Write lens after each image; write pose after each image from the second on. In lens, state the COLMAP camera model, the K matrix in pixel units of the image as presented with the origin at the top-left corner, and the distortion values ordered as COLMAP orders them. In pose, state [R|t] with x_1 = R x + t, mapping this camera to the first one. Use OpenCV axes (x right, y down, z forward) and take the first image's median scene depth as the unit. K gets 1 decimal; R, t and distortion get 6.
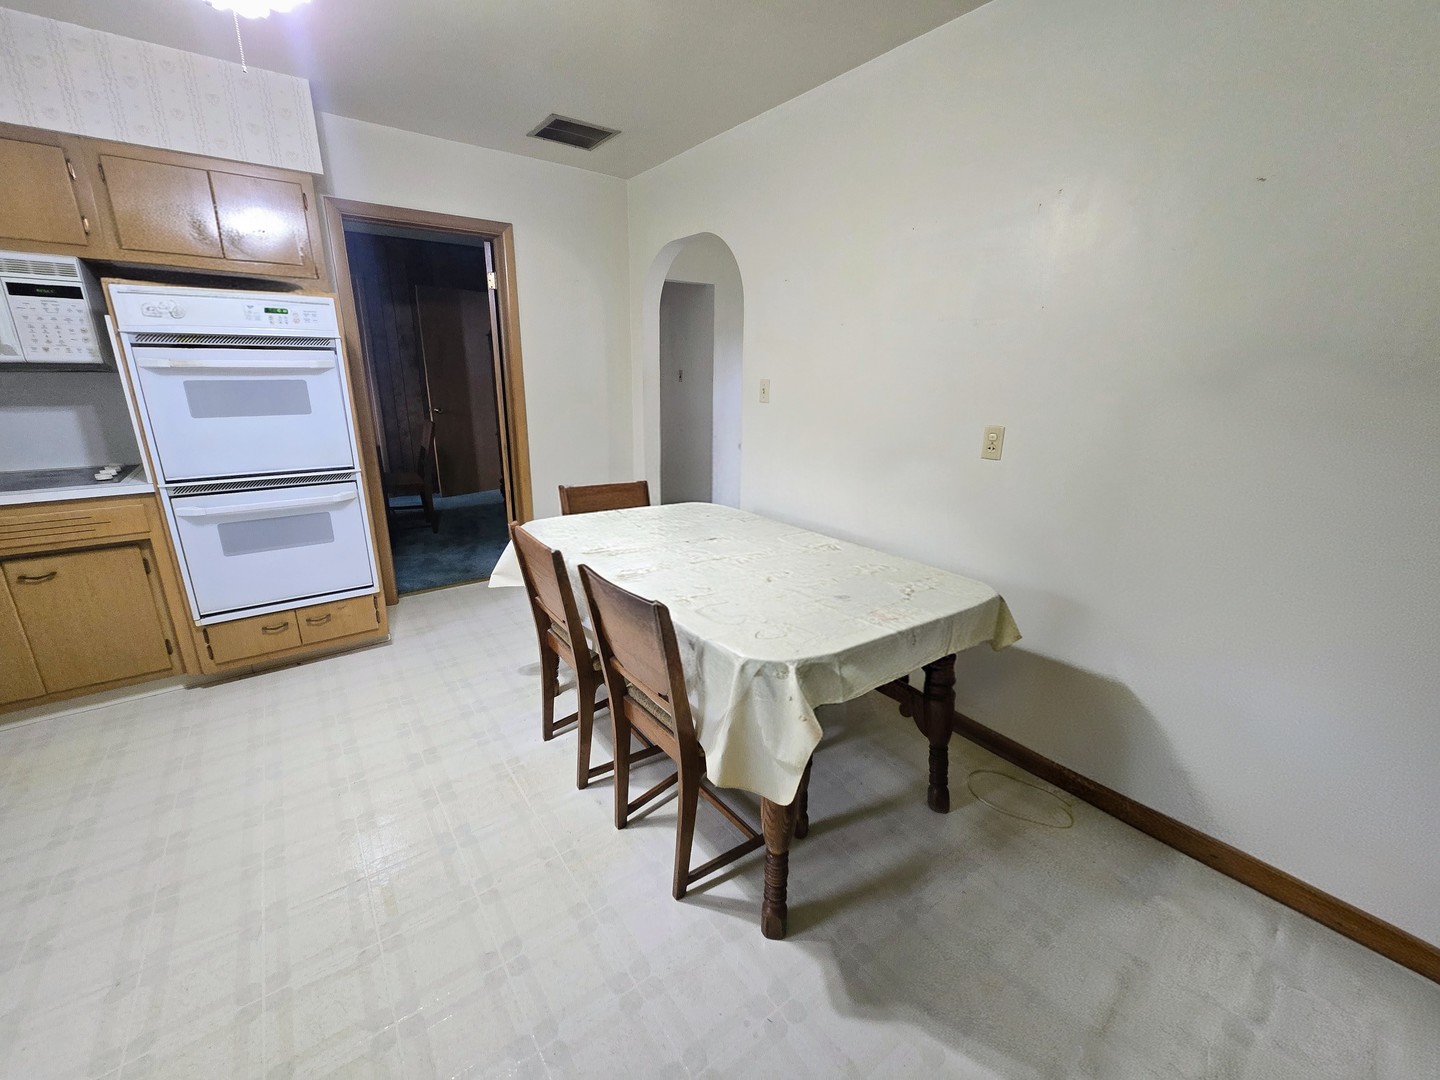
lens RADIAL K [[587.8, 0, 713.3], [0, 587.8, 538.8], [0, 0, 1]] dist [-0.001013, -0.000218]
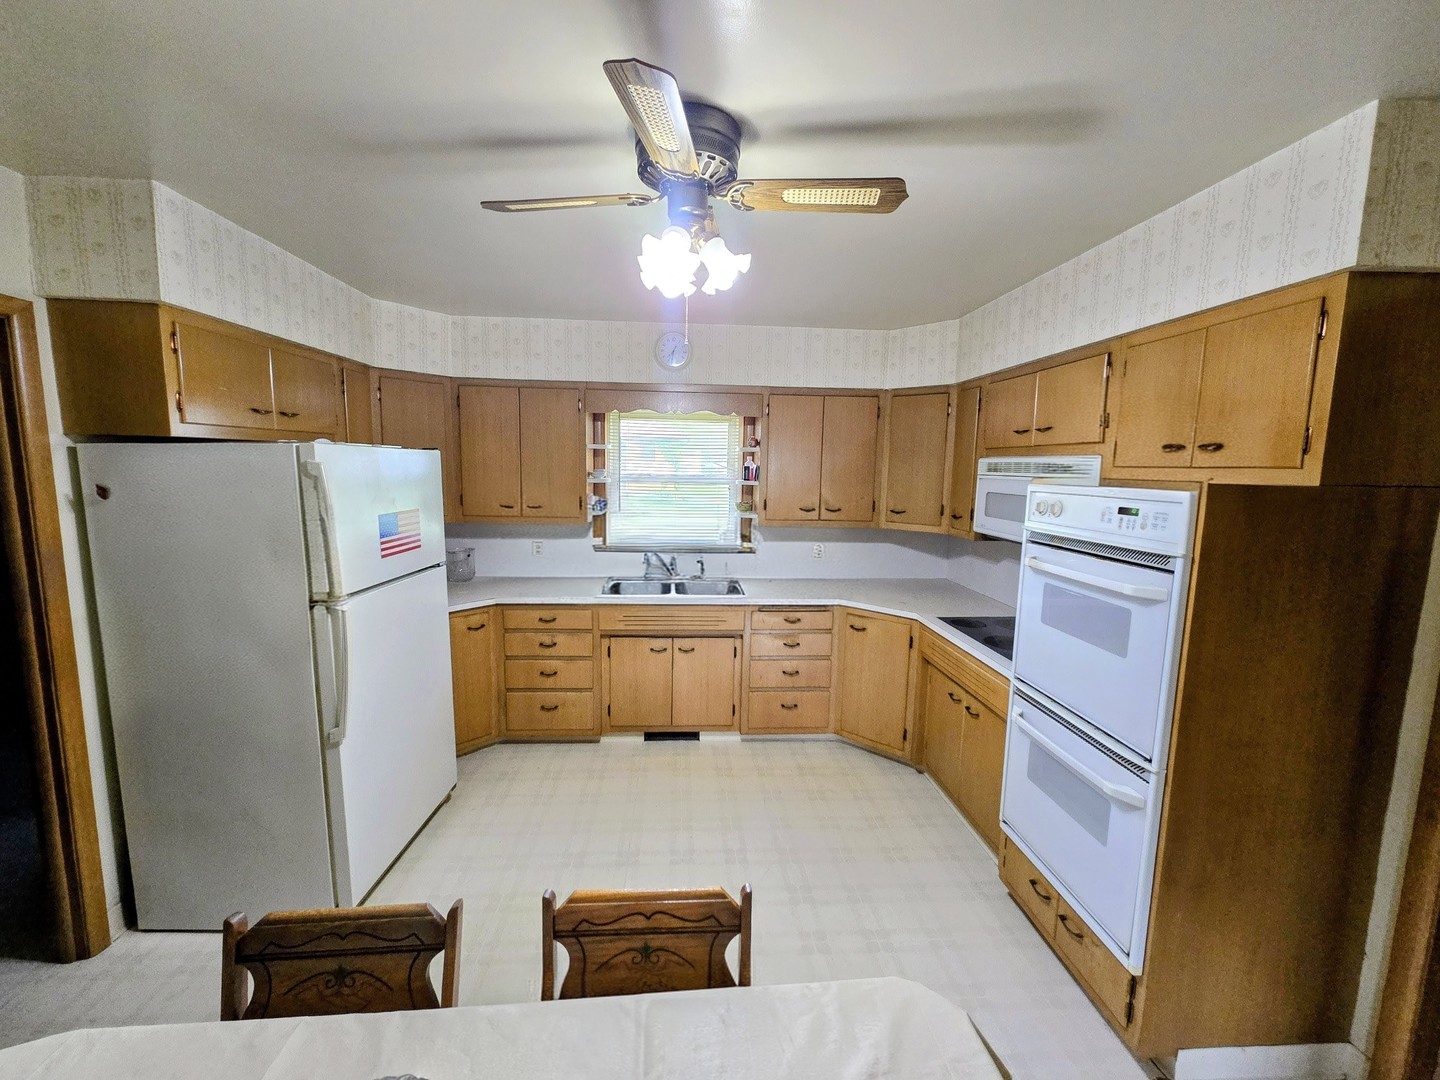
lens RADIAL K [[587.8, 0, 713.3], [0, 587.8, 538.8], [0, 0, 1]] dist [-0.001013, -0.000218]
pose [[-0.540025, 0.080980, -0.837744, 0.106784], [-0.266377, 0.927749, 0.261392, -0.396970], [0.798383, 0.364314, -0.479436, 0.924134]]
